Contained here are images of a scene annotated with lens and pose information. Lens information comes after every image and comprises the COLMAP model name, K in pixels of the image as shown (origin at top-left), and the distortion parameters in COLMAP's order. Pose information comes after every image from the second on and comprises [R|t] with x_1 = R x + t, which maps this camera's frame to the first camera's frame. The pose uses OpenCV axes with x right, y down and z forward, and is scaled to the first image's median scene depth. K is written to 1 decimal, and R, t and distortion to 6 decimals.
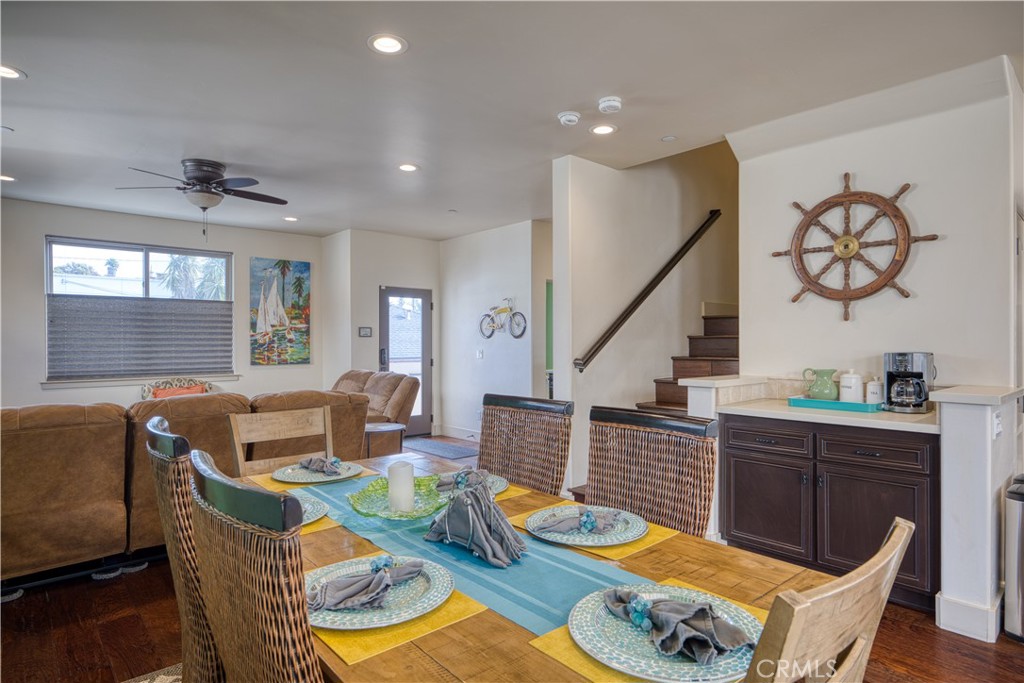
lens RADIAL K [[568.0, 0, 514.0], [0, 568.0, 343.9], [0, 0, 1]] dist [-0.002254, -0.000063]
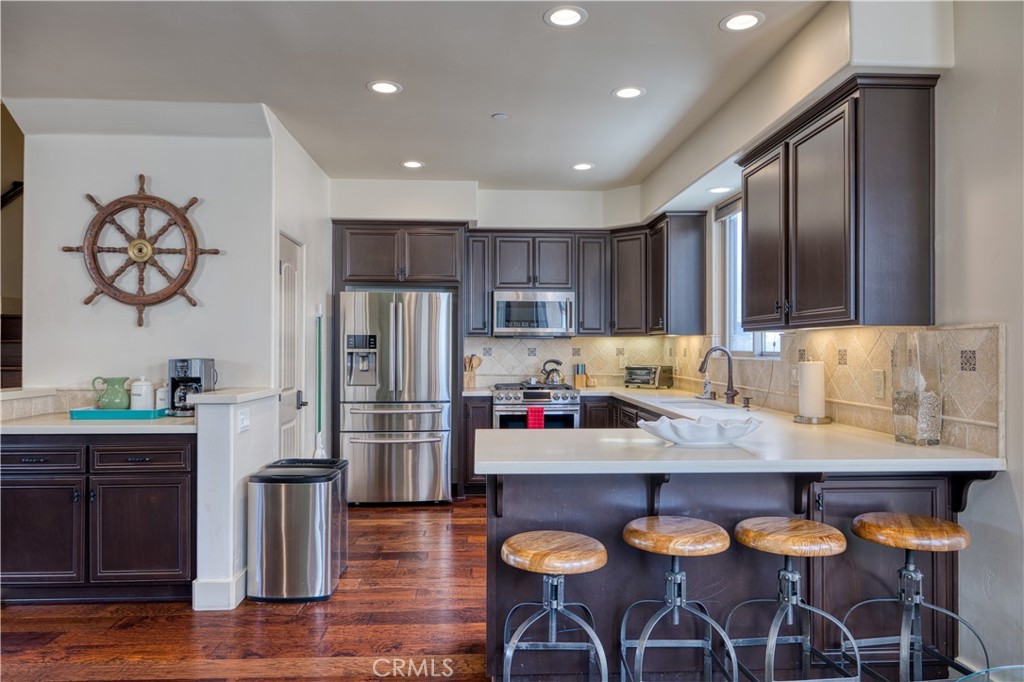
lens RADIAL K [[670.8, 0, 515.2], [0, 670.8, 343.2], [0, 0, 1]] dist [-0.002254, -0.002832]
pose [[0.626194, 0.009056, 0.779615, 0.106961], [-0.001239, 0.999943, -0.010620, -0.001100], [-0.779666, 0.005684, 0.626169, -0.246610]]
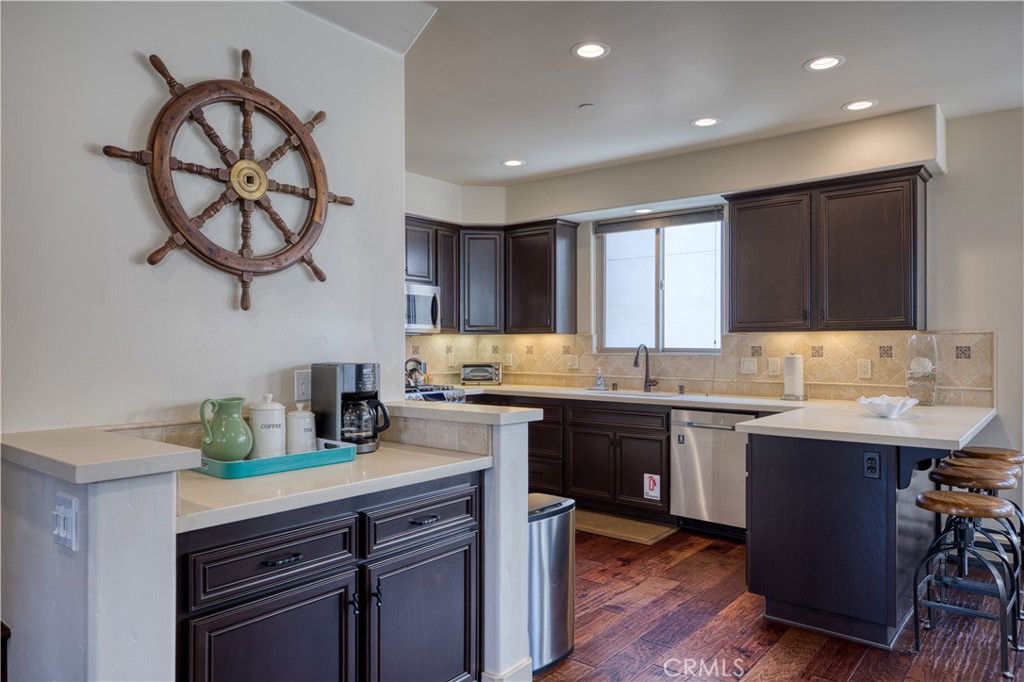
lens RADIAL K [[670.8, 0, 513.6], [0, 670.8, 346.4], [0, 0, 1]] dist [-0.002254, -0.002832]
pose [[-0.148664, 0.001419, 0.988887, -0.130521], [0.003696, 0.999993, -0.000879, -0.003944], [-0.988881, 0.003524, -0.148668, 0.948225]]
